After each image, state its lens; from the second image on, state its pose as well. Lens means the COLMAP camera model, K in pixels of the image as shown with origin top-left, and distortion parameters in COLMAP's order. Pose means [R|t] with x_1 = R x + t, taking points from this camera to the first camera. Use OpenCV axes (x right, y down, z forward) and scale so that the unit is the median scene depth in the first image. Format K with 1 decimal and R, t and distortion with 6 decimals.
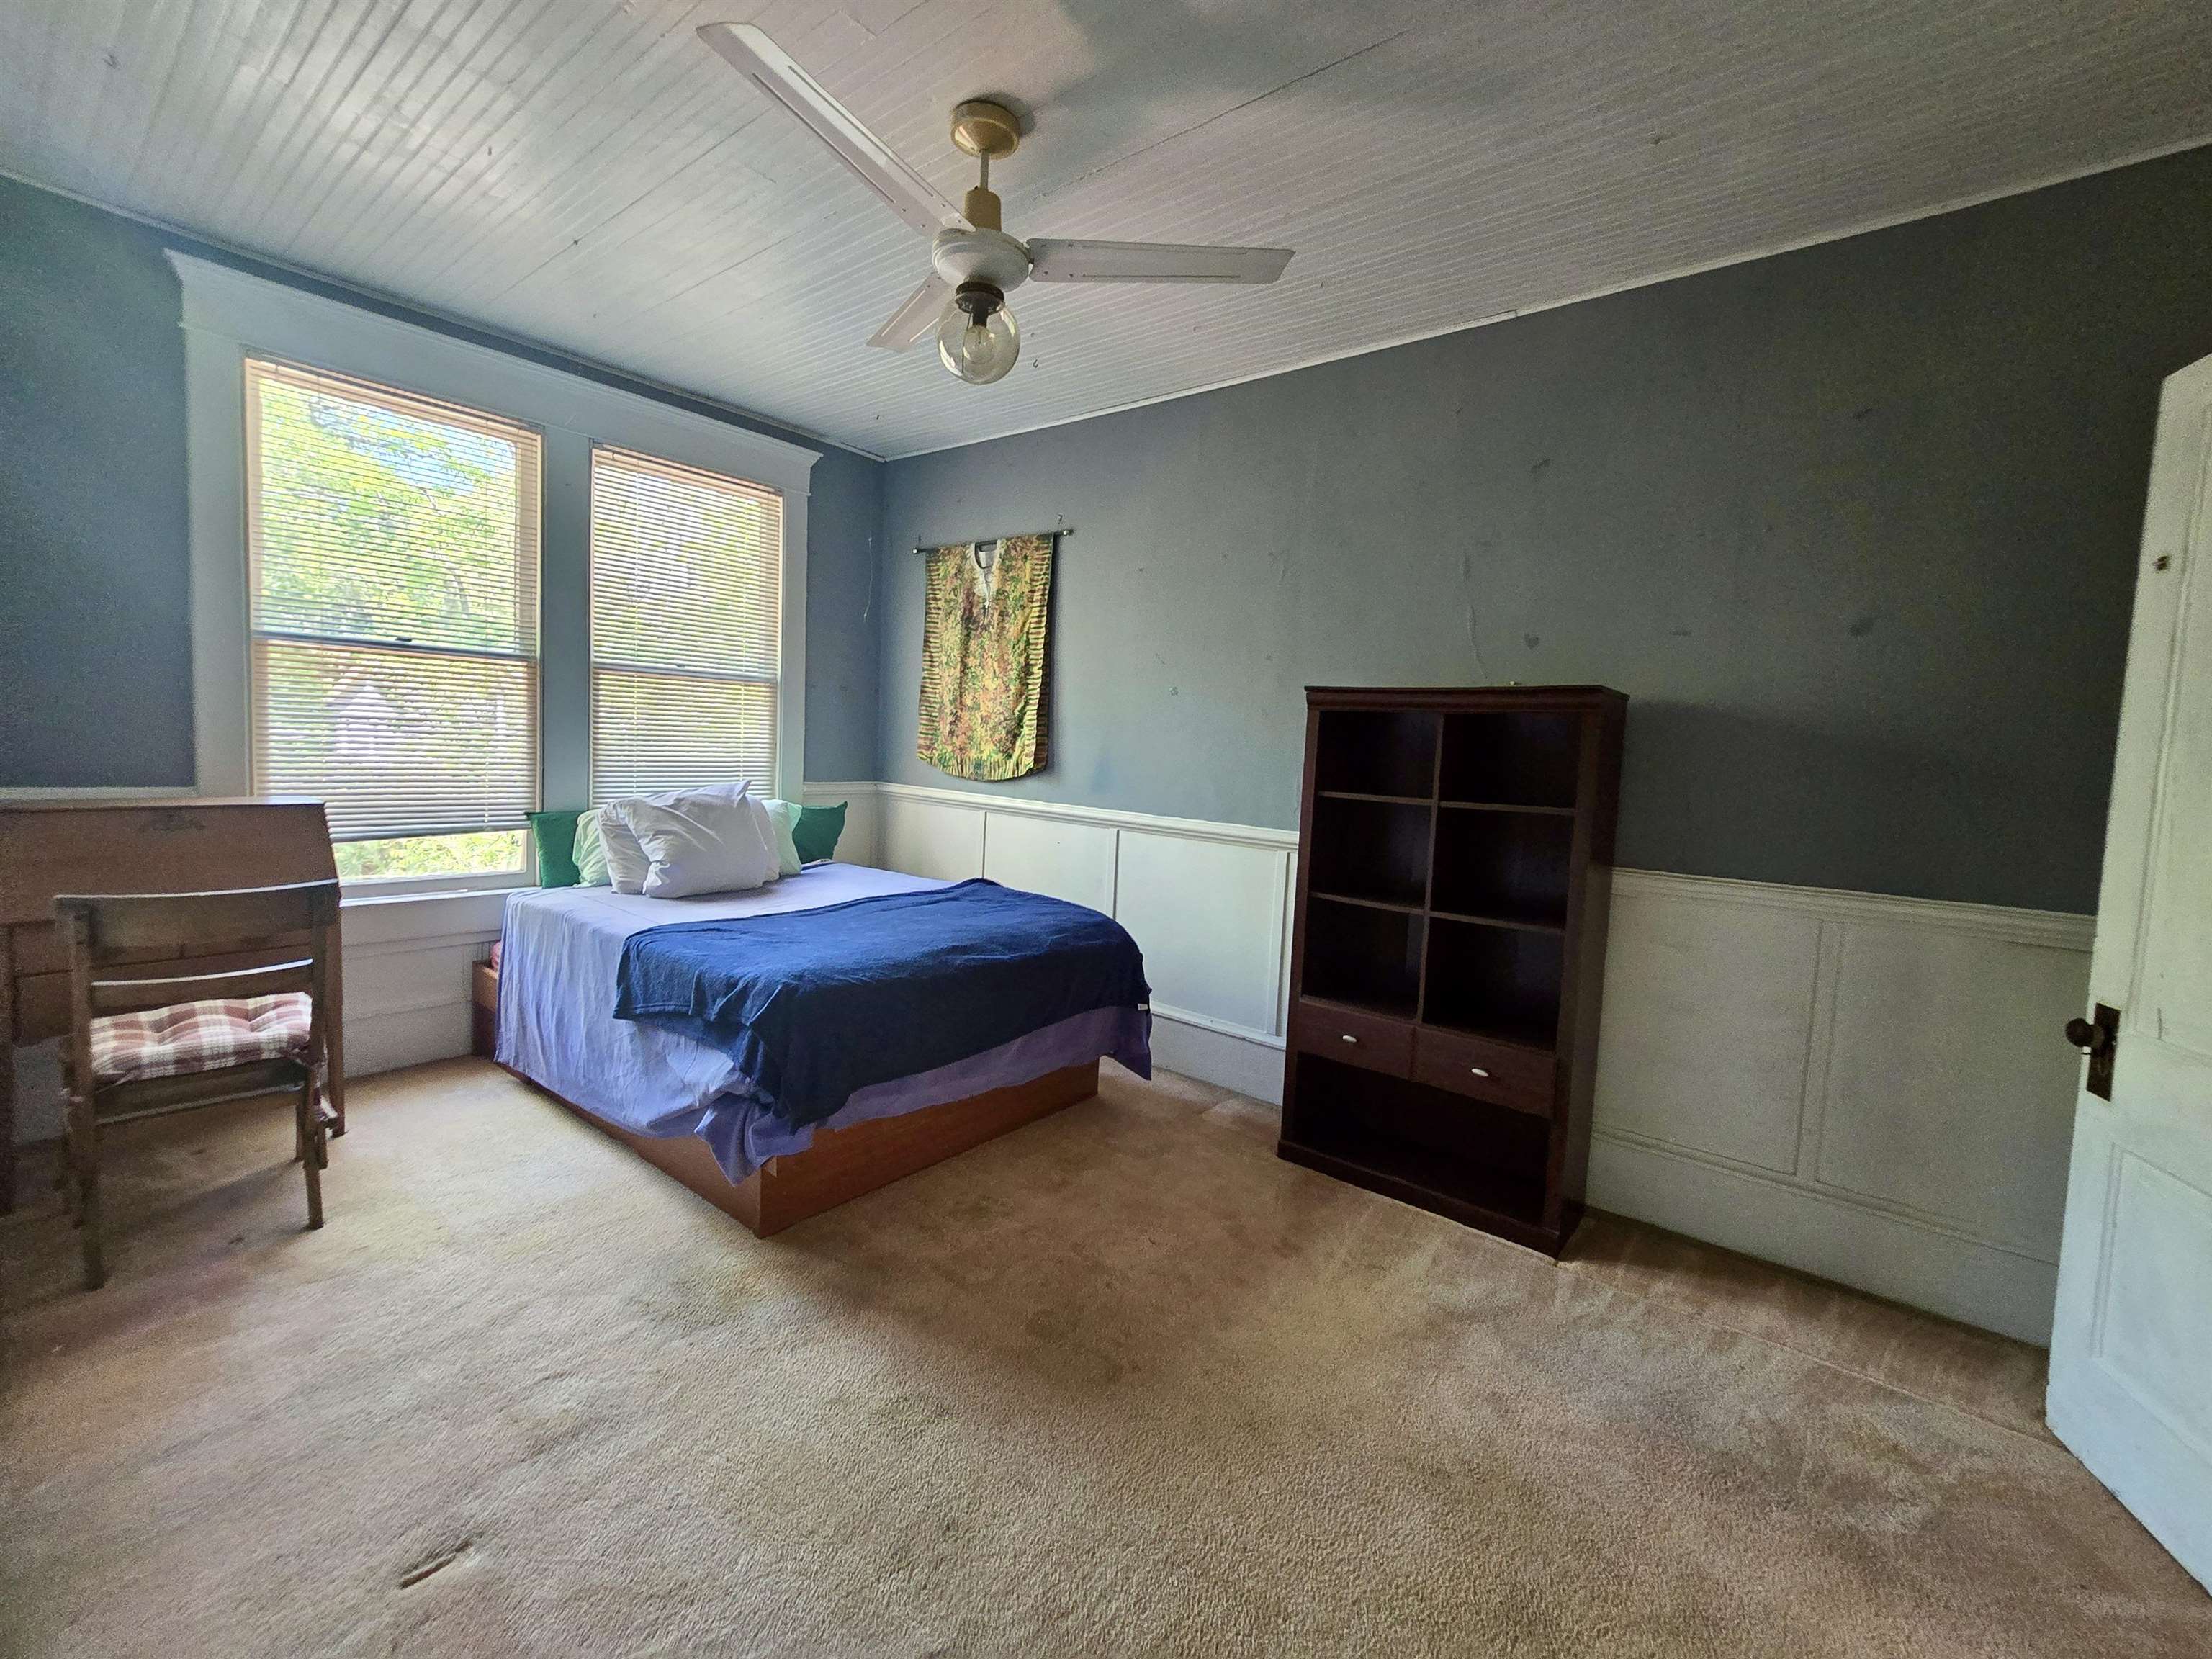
lens RADIAL K [[906.7, 0, 1104.6], [0, 906.7, 820.5], [0, 0, 1]] dist [-0.003394, 0.000450]
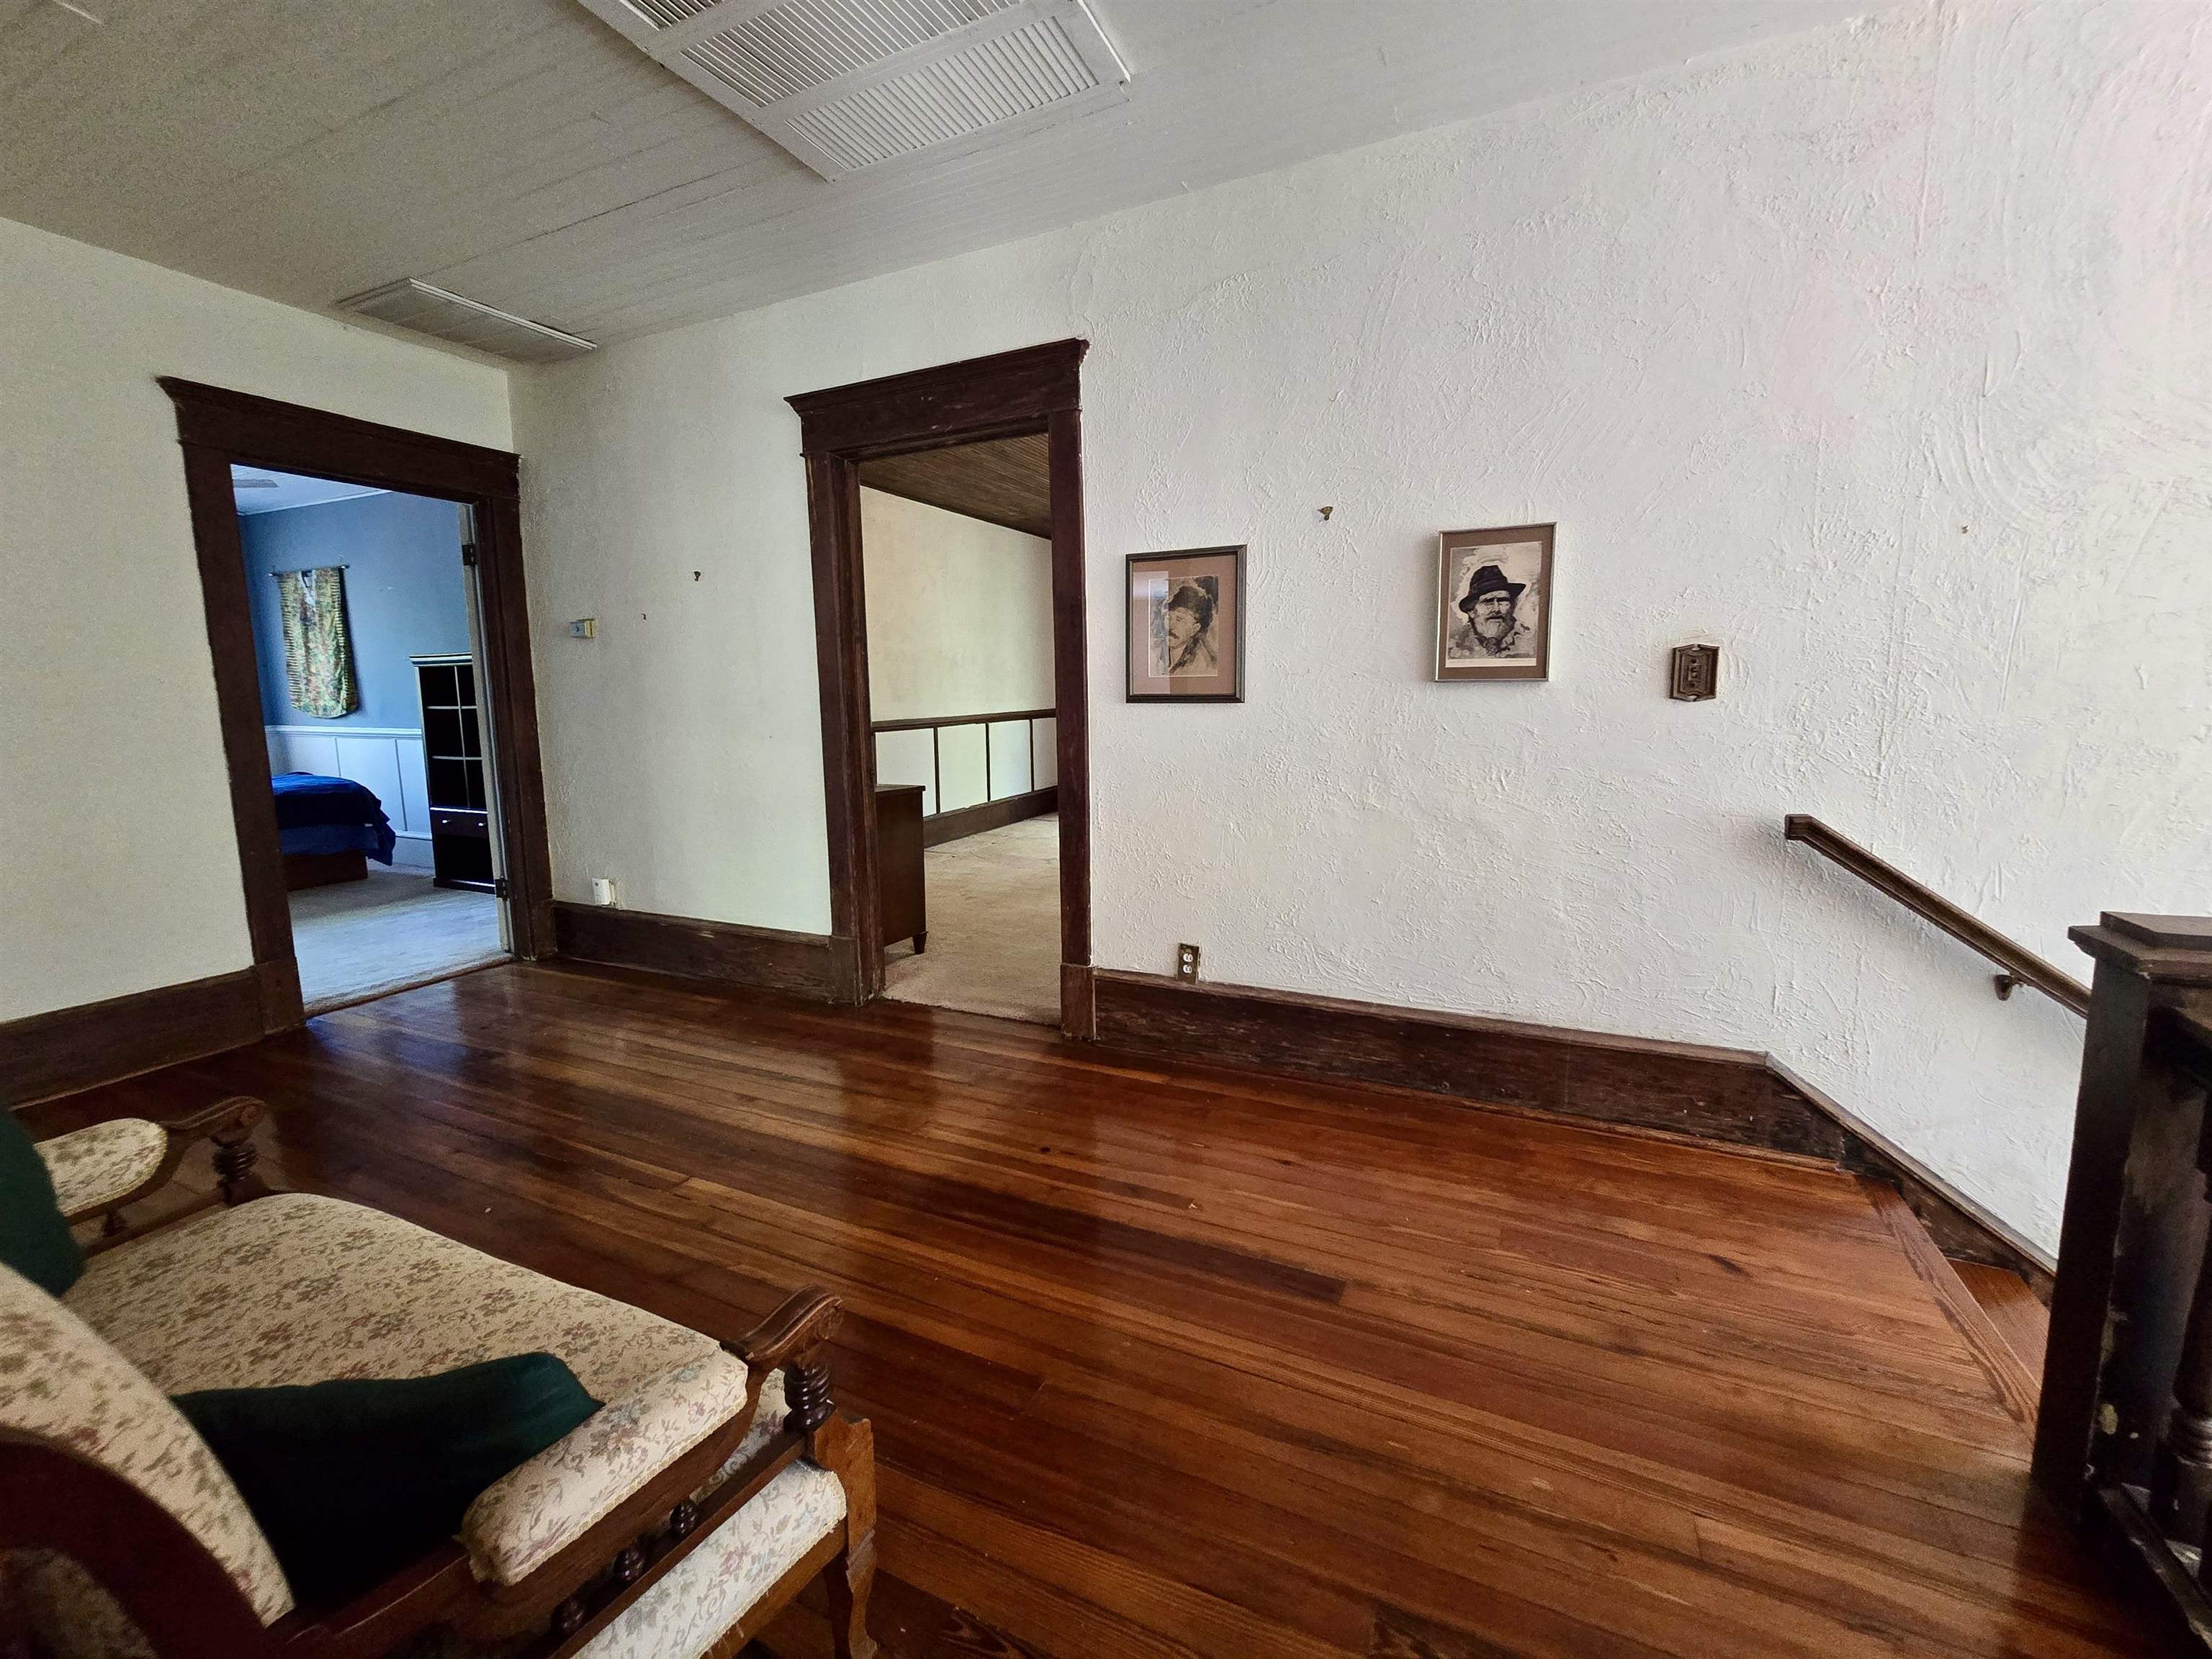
lens RADIAL K [[906.7, 0, 1095.0], [0, 906.7, 819.0], [0, 0, 1]] dist [-0.003394, 0.000450]
pose [[0.972145, -0.094739, 0.214381, 0.867354], [0.081604, 0.994251, 0.069330, 0.140315], [-0.219717, -0.049904, 0.974287, -0.928618]]
